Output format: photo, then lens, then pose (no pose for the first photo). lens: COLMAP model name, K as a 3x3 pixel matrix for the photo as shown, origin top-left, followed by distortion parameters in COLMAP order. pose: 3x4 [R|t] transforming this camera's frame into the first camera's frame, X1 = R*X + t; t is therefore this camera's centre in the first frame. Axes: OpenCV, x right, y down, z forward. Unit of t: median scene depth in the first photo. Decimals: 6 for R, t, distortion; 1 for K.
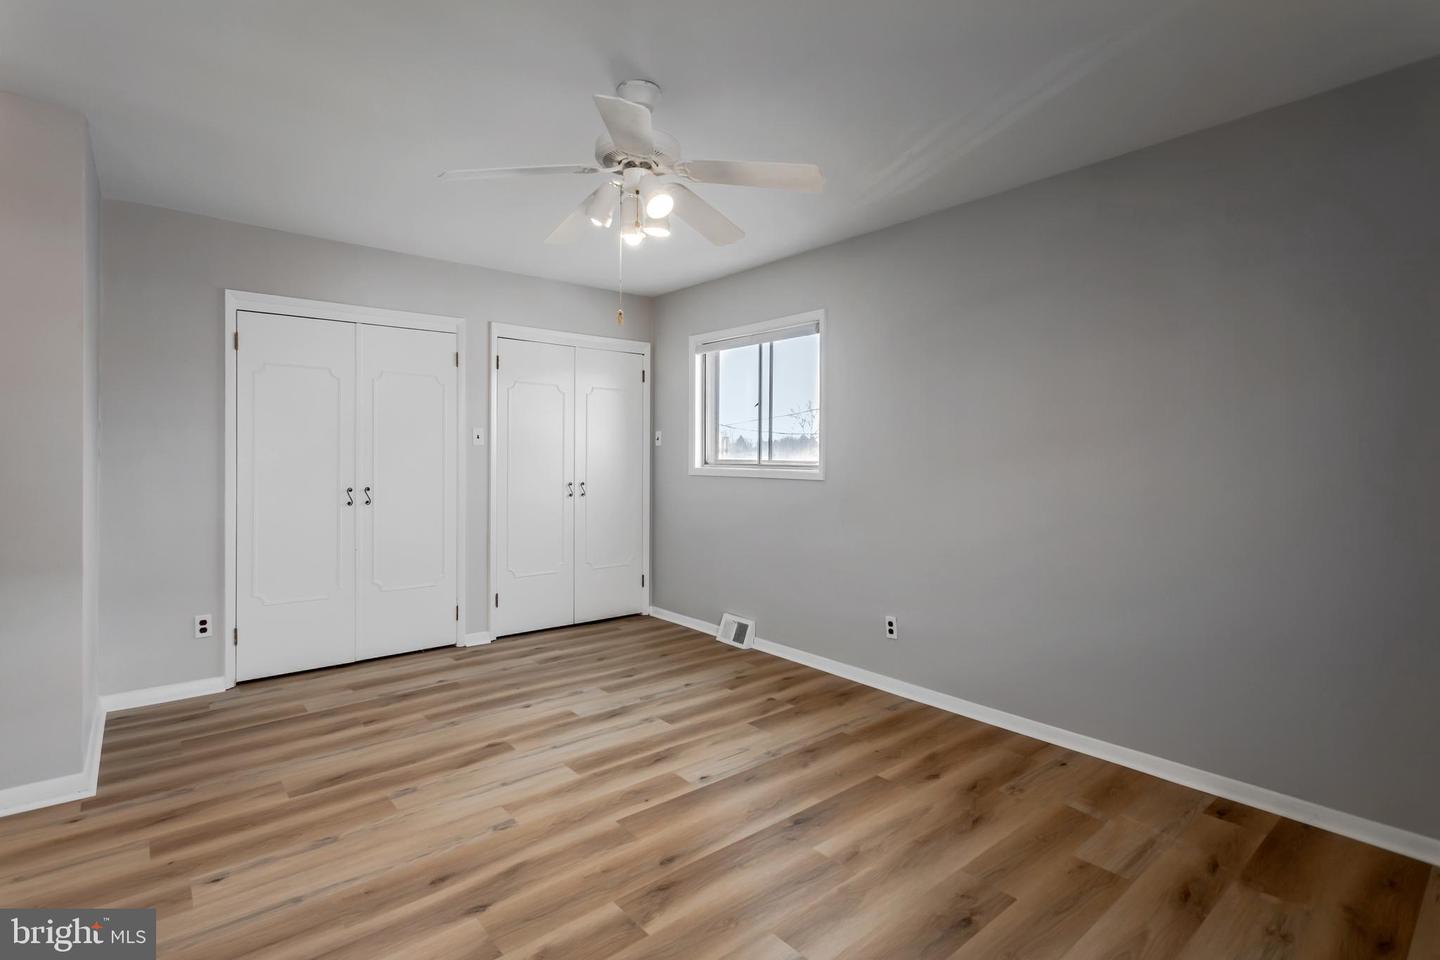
lens RADIAL K [[691.6, 0, 713.7], [0, 691.6, 459.1], [0, 0, 1]] dist [0.001642, 0.000293]
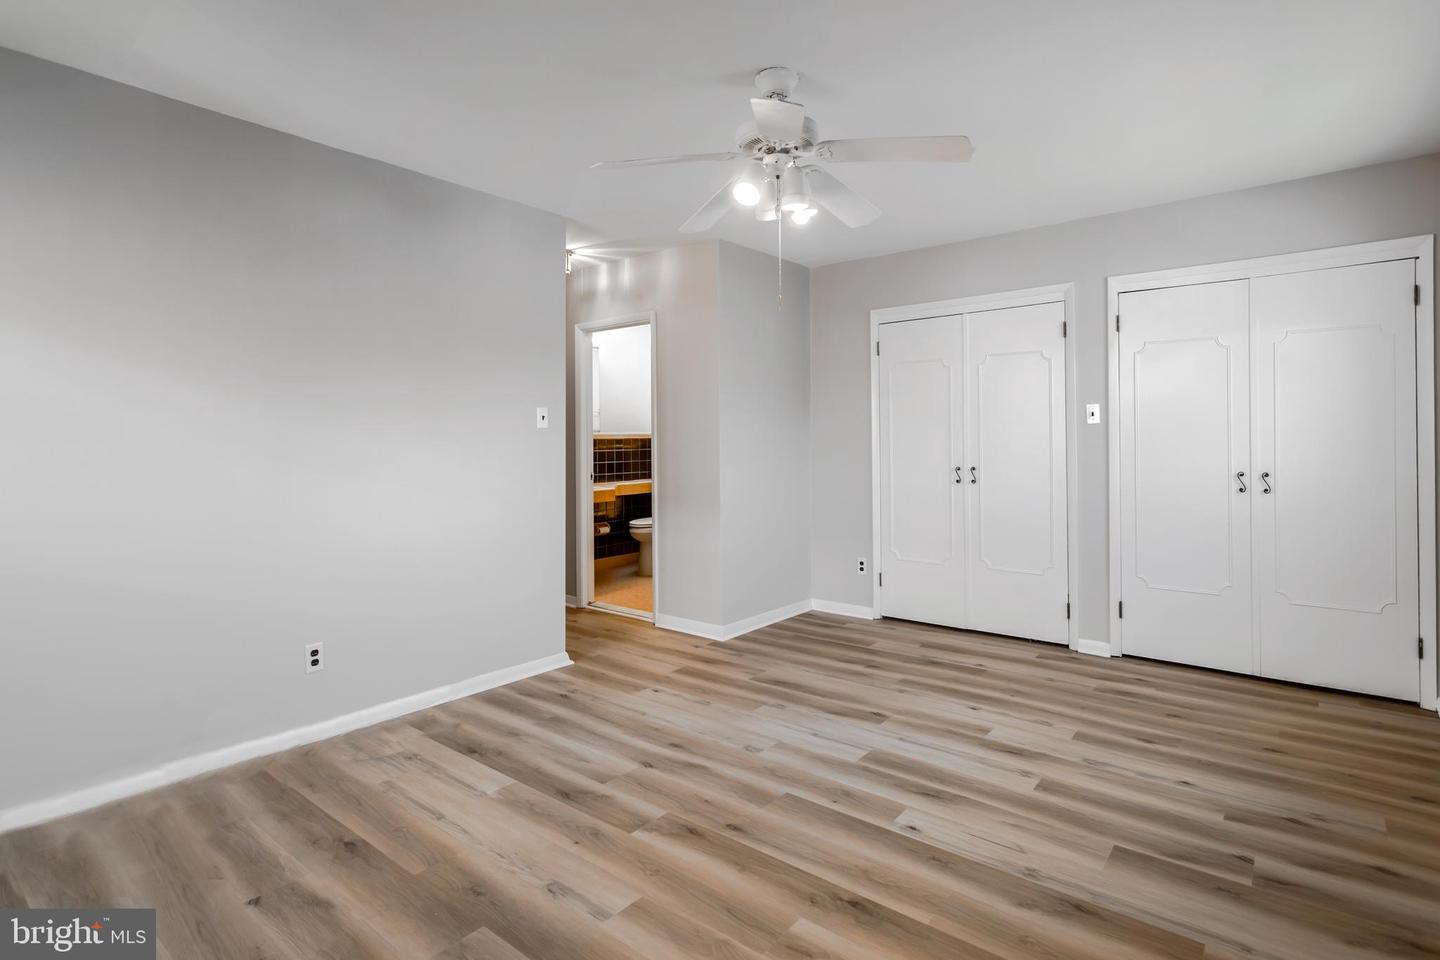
lens RADIAL K [[725.9, 0, 697.8], [0, 725.9, 439.7], [0, 0, 1]] dist [0.002515, 0.000710]
pose [[0.175453, -0.004781, -0.984476, 0.650874], [0.004340, 0.999982, -0.004083, 0.002157], [0.984478, -0.003556, 0.175471, 0.493578]]
